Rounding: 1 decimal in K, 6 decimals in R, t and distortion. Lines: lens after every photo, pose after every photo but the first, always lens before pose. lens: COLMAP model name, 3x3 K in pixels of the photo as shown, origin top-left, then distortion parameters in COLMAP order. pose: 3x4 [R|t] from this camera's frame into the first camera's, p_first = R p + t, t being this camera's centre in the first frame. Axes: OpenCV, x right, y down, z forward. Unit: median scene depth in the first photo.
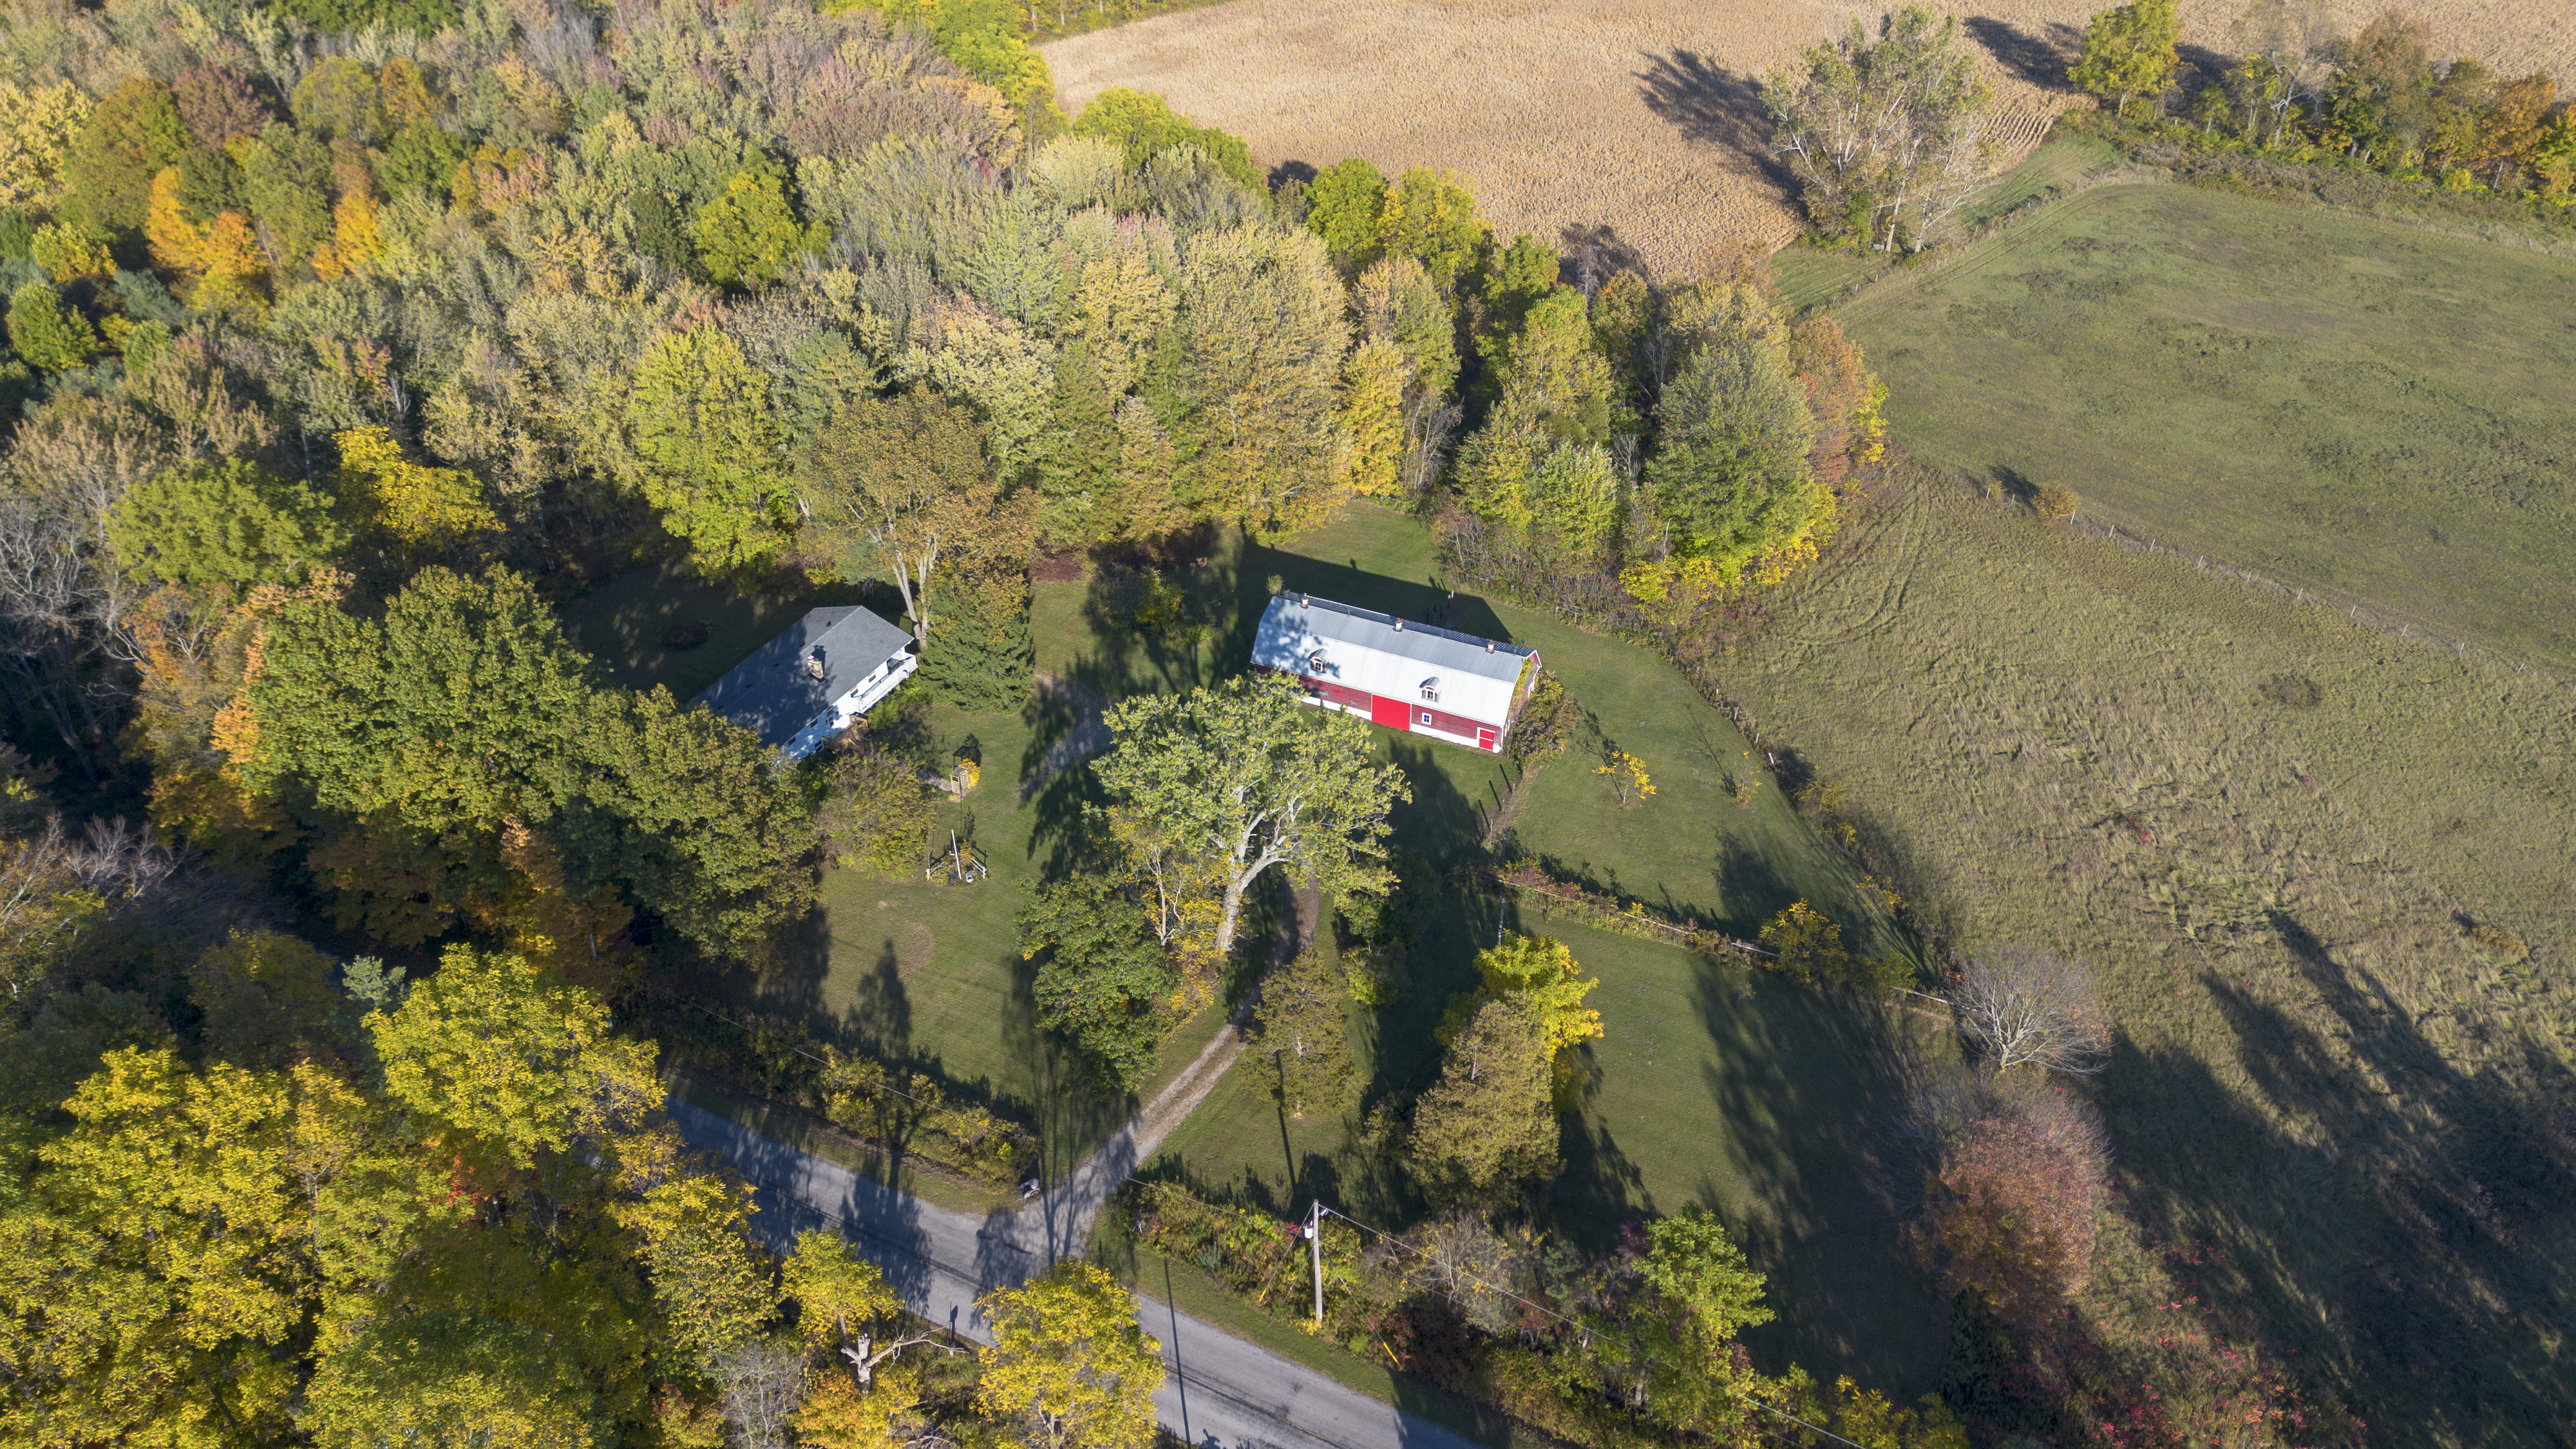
lens RADIAL K [[1824.9, 0, 1279.7], [0, 1824.9, 718.5], [0, 0, 1]] dist [0.097765, -0.108105]
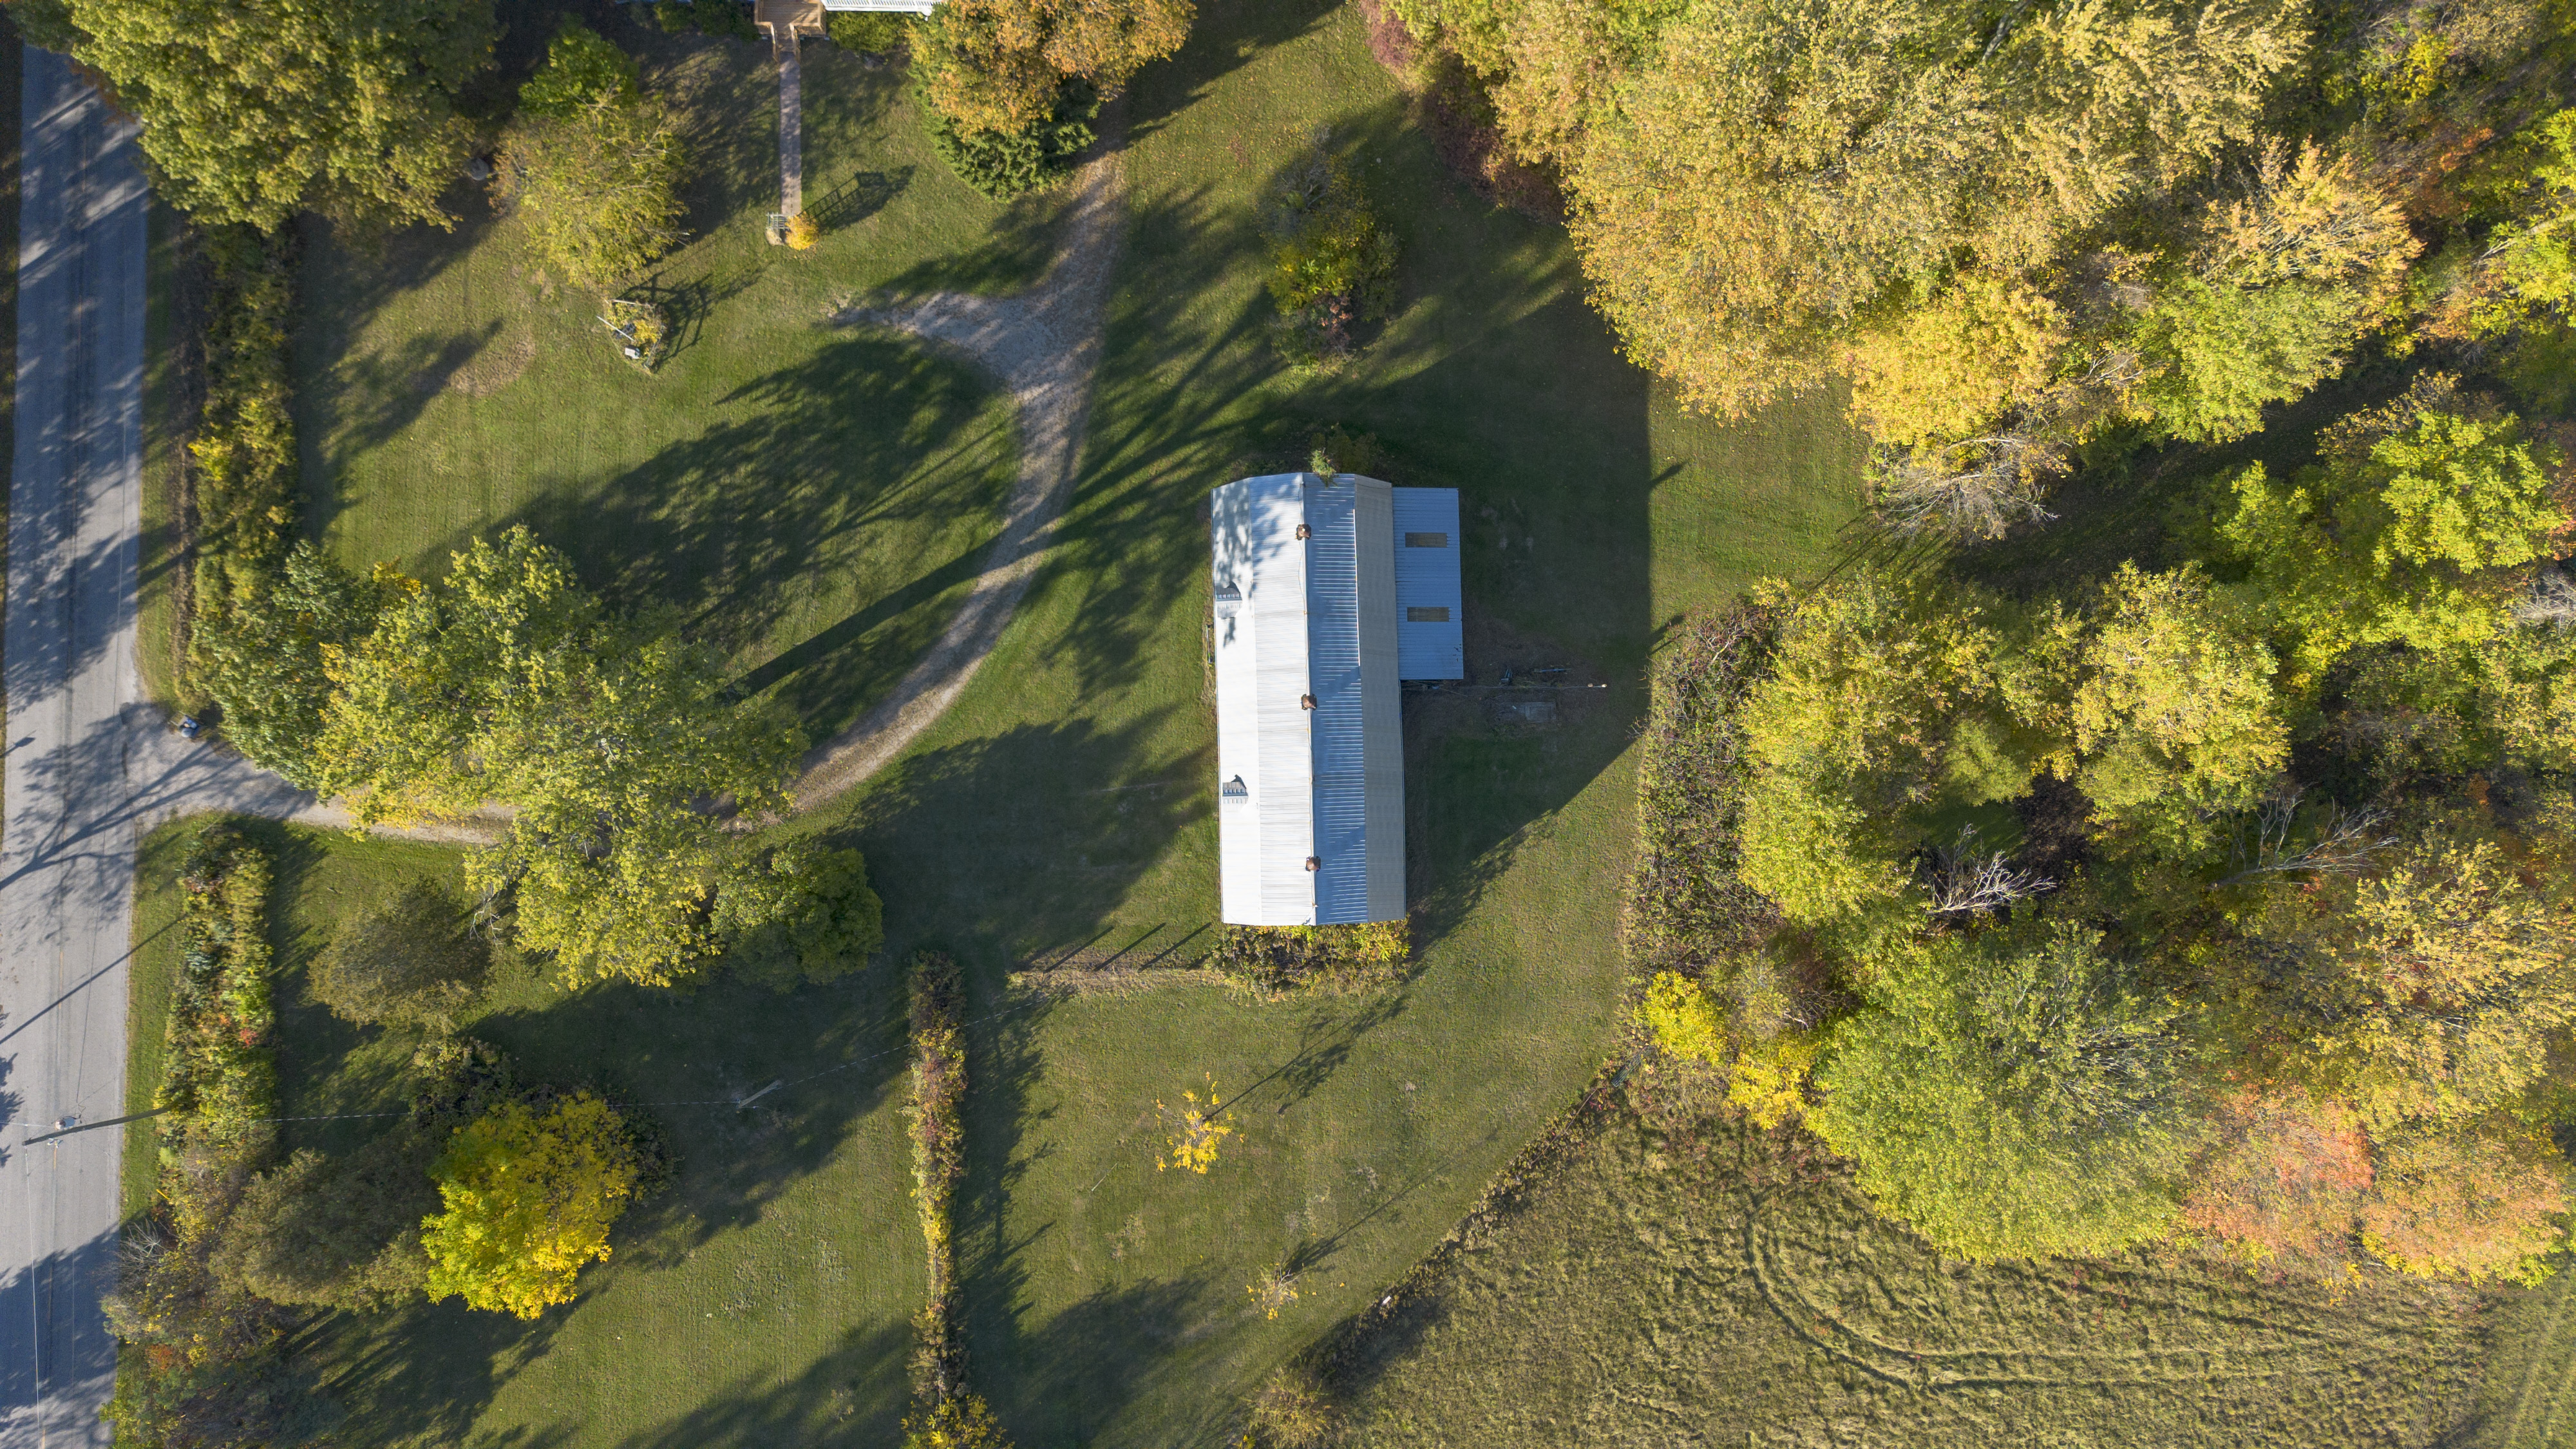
lens RADIAL K [[1817.8, 0, 1288.0], [0, 1817.8, 724.5], [0, 0, 1]] dist [0.027248, -0.000496]
pose [[0.437636, 0.898749, -0.026907, 0.073141], [-0.512249, 0.273805, 0.814022, -0.469641], [0.738969, -0.342463, 0.580210, 0.581302]]
